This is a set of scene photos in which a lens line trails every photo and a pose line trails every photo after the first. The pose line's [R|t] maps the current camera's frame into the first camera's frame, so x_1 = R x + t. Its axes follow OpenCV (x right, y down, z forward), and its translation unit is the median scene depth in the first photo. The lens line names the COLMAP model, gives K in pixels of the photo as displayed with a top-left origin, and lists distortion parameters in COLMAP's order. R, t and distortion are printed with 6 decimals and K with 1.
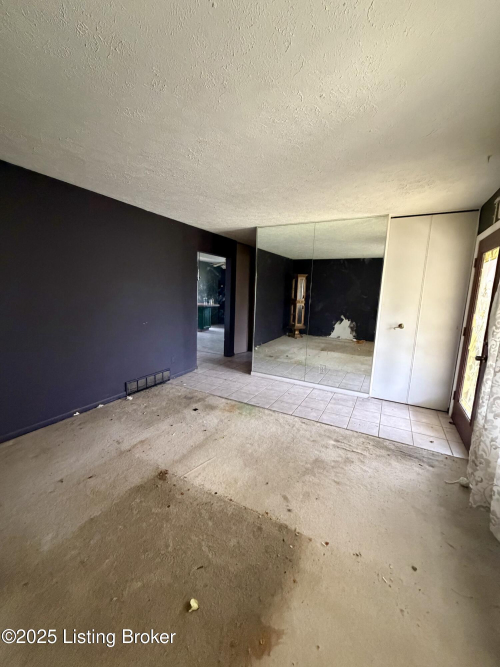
lens RADIAL K [[265.5, 0, 250.3], [0, 265.5, 331.8], [0, 0, 1]] dist [0.001329, -0.000237]
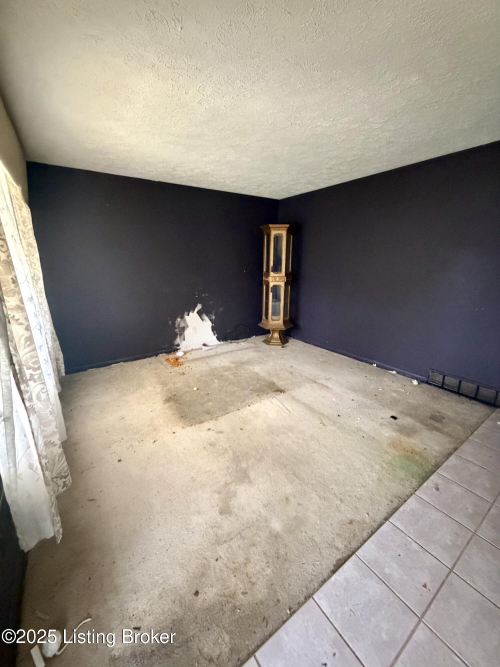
lens RADIAL K [[265.5, 0, 250.3], [0, 265.5, 331.8], [0, 0, 1]] dist [0.001329, -0.000237]
pose [[-0.455833, 0.203871, -0.866402, 0.639171], [-0.146000, 0.943103, 0.298733, -0.120492], [0.878009, 0.262667, -0.400132, 0.922795]]
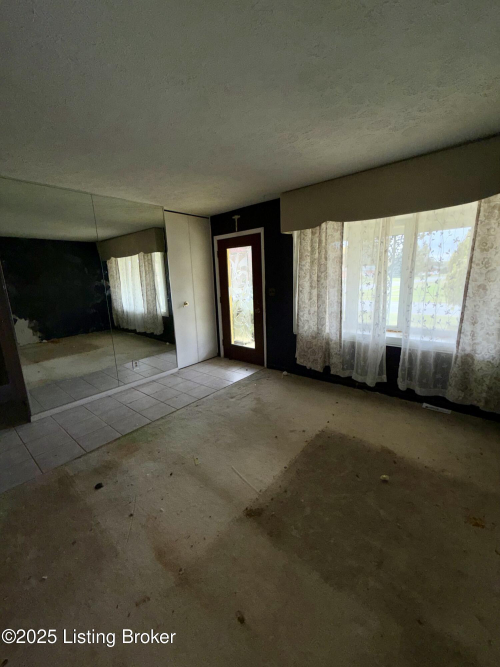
lens RADIAL K [[265.5, 0, 250.3], [0, 265.5, 331.8], [0, 0, 1]] dist [0.001329, -0.000237]
pose [[0.200148, -0.243048, 0.949141, -0.656826], [0.191109, 0.959820, 0.205483, -0.105521], [-0.960947, 0.140262, 0.238555, 0.504260]]
